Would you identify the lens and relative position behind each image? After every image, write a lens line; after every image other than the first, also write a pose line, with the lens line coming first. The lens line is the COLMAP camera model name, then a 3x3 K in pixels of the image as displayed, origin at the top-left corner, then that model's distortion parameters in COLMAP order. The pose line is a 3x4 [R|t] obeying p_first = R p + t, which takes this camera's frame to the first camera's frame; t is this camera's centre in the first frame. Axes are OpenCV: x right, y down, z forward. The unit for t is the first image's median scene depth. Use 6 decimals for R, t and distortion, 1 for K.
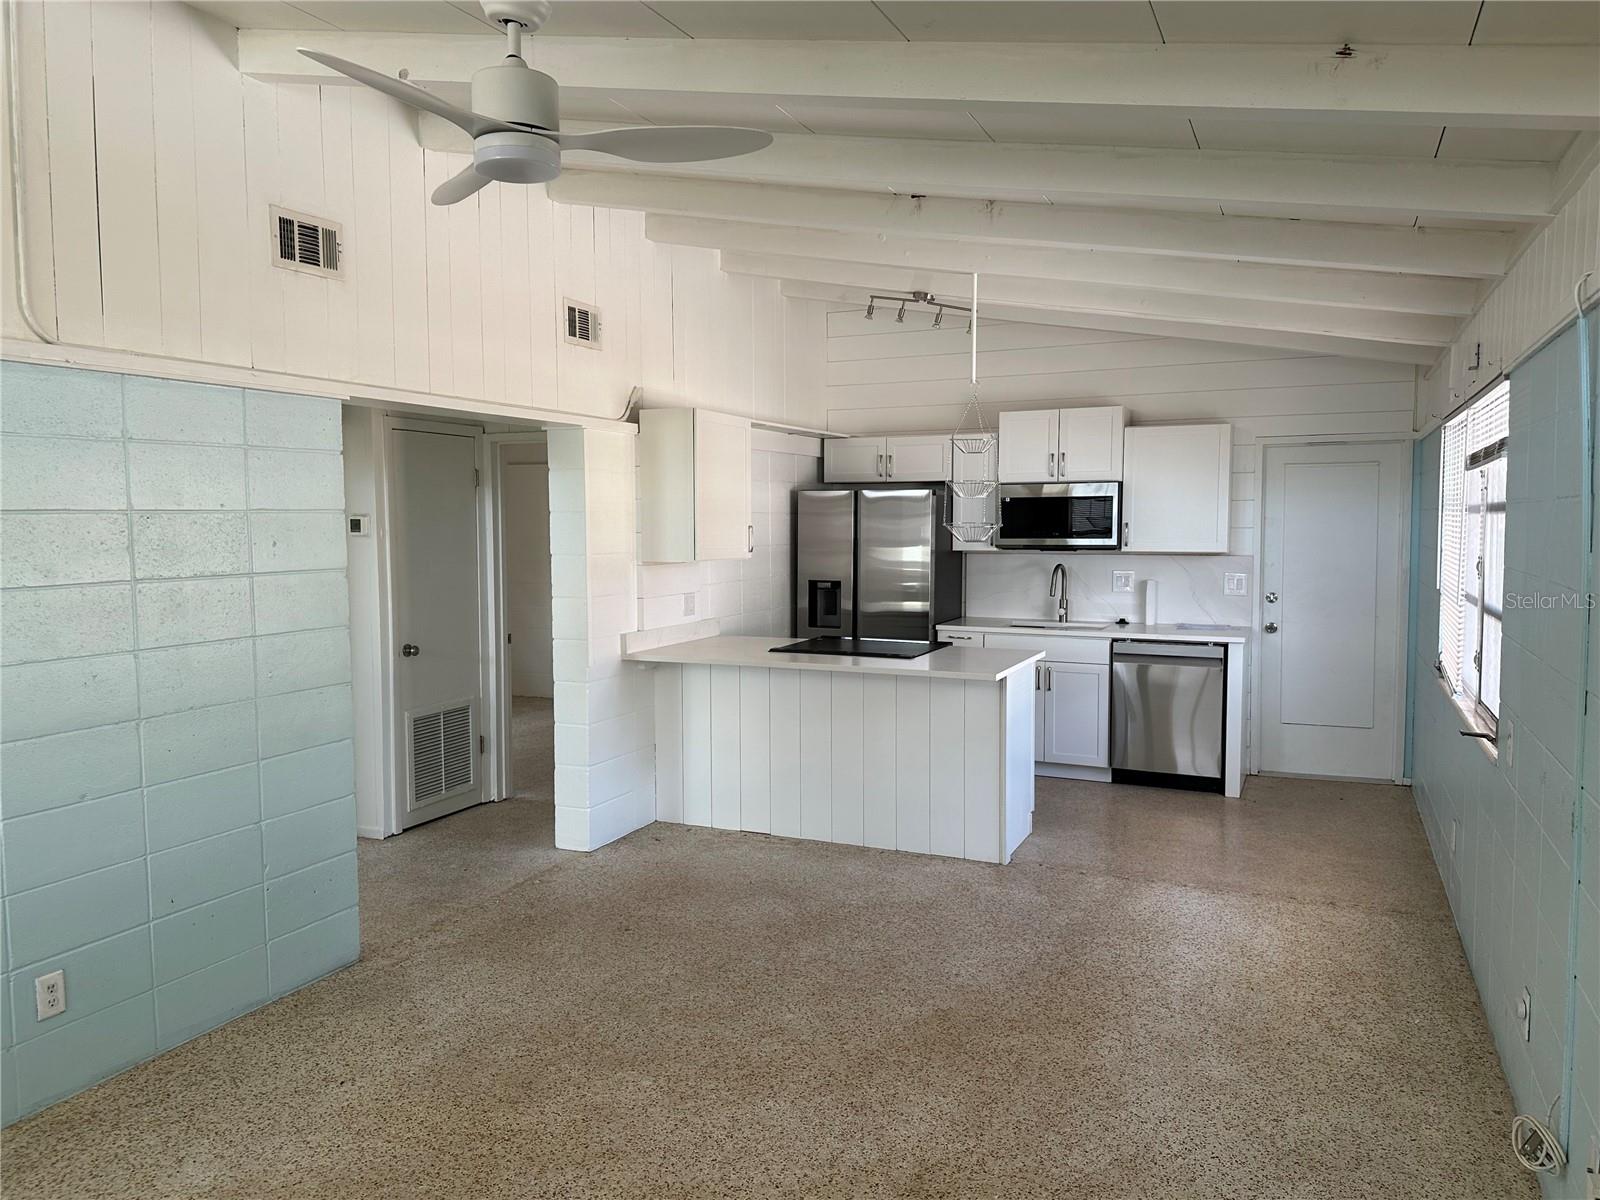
lens RADIAL K [[1153.9, 0, 800.3], [0, 1153.9, 603.7], [0, 0, 1]] dist [0.066836, -0.079841]
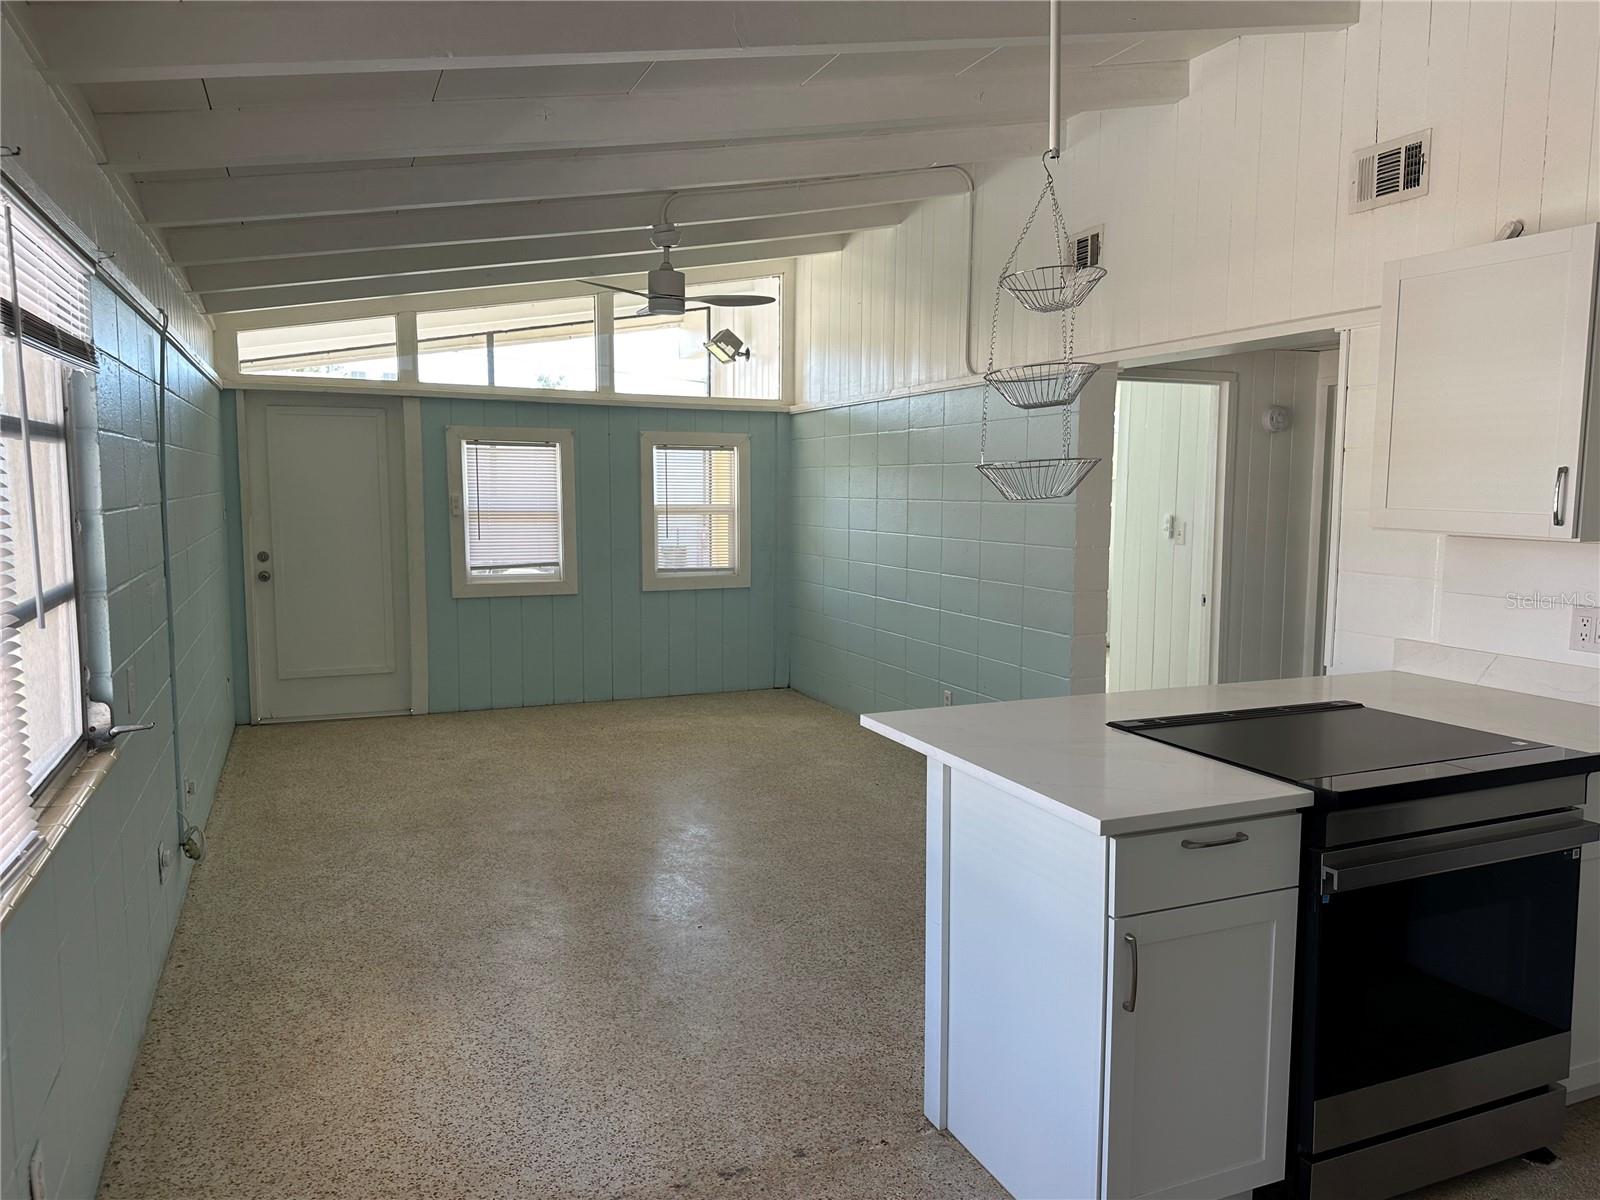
lens RADIAL K [[1153.9, 0, 811.4], [0, 1153.9, 596.0], [0, 0, 1]] dist [0.066836, -0.079841]
pose [[-0.678574, 0.076390, -0.730549, 0.455342], [-0.054539, 0.986592, 0.153822, -0.066164], [0.732505, 0.144222, -0.665309, 1.002493]]
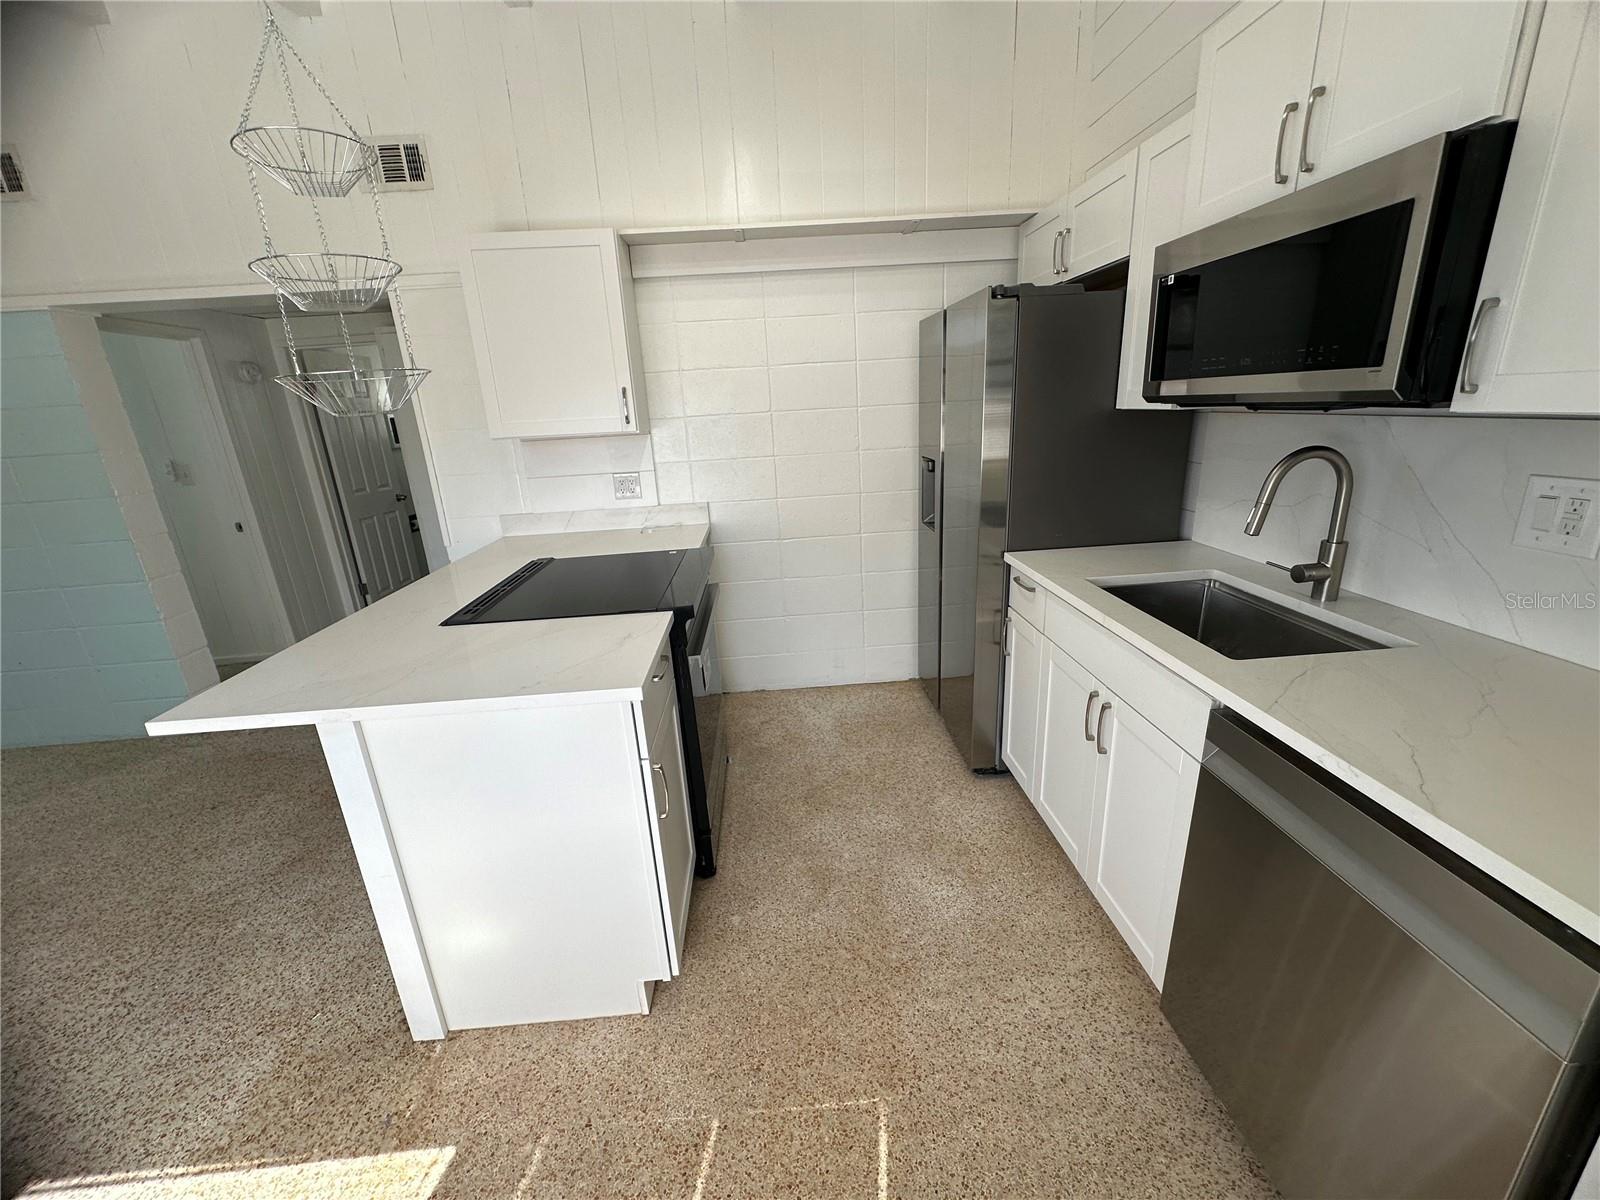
lens RADIAL K [[641.0, 0, 799.6], [0, 641.0, 598.1], [0, 0, 1]] dist [-0.004164, 0.001402]
pose [[0.458297, 0.239814, -0.855835, 0.364763], [-0.013509, 0.964680, 0.263080, -0.042219], [0.888696, -0.109007, 0.445350, 0.821085]]
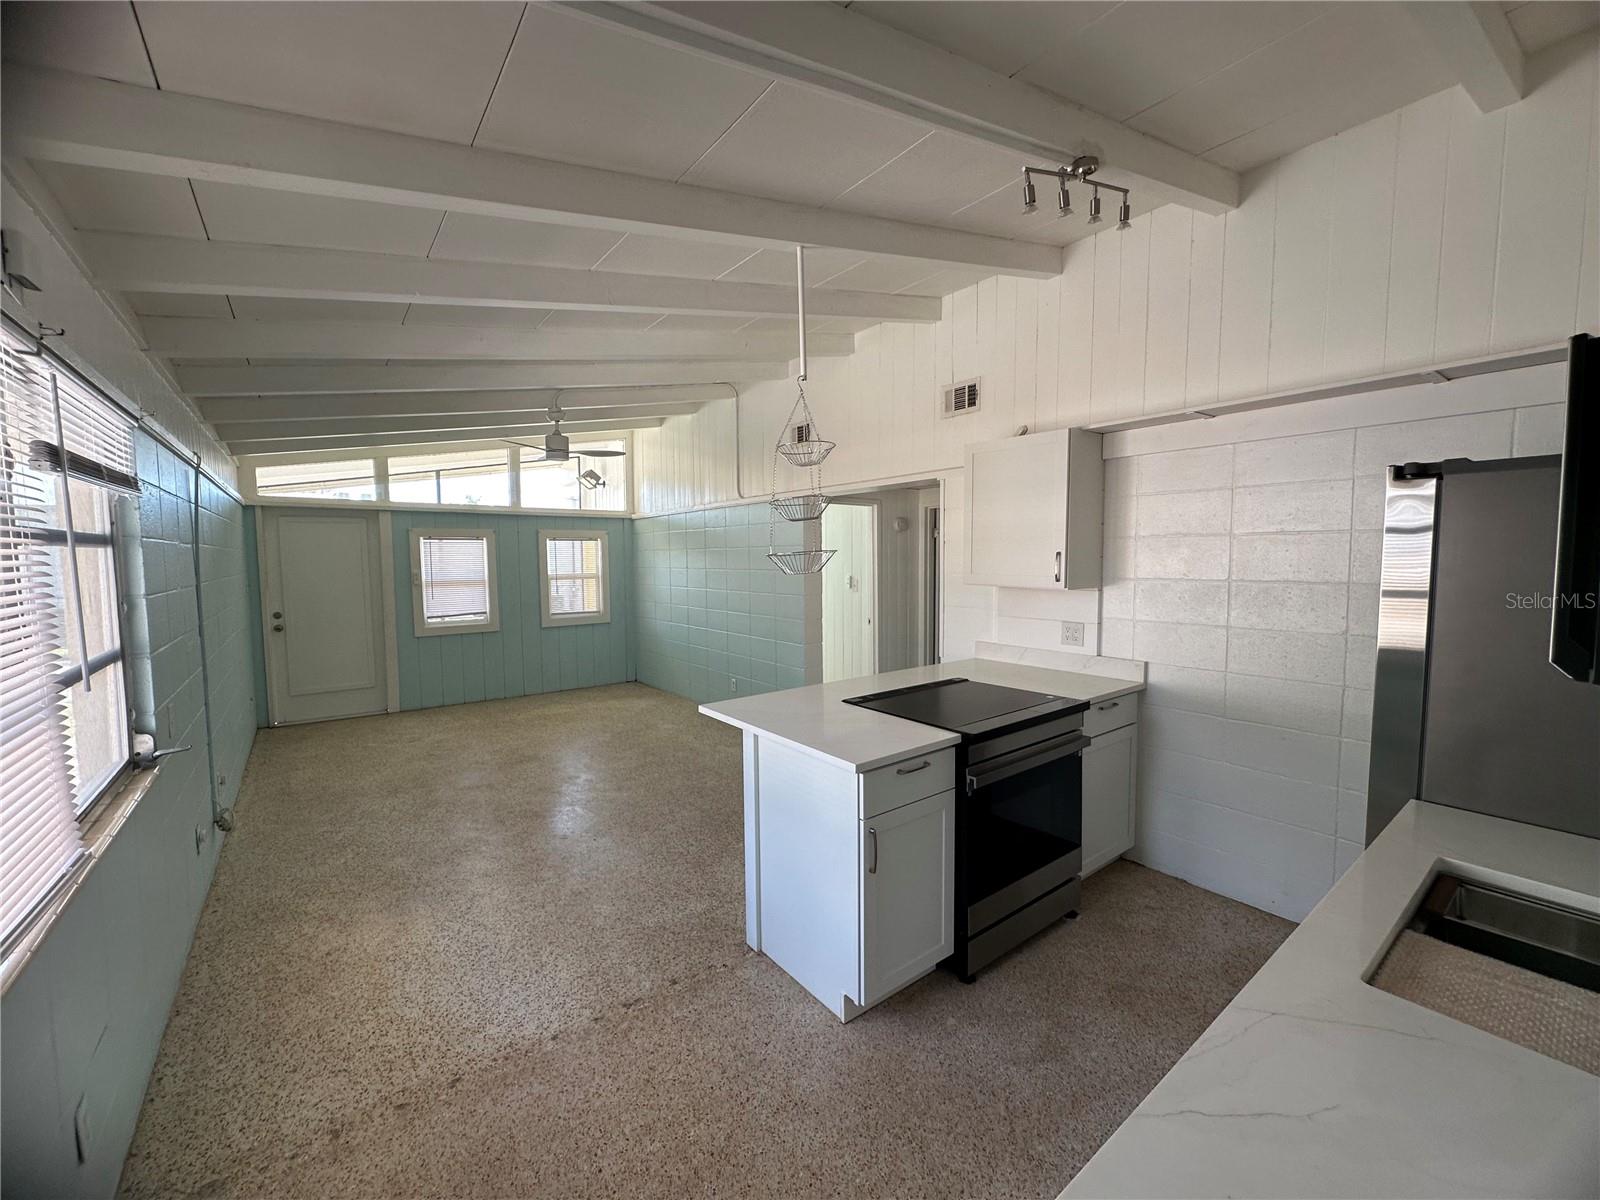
lens RADIAL K [[641.0, 0, 800.3], [0, 641.0, 596.6], [0, 0, 1]] dist [-0.004164, 0.001402]
pose [[-0.476062, 0.068546, -0.876736, 0.442808], [-0.053636, 0.992838, 0.106747, -0.069066], [0.877774, 0.097843, -0.468976, 0.968328]]
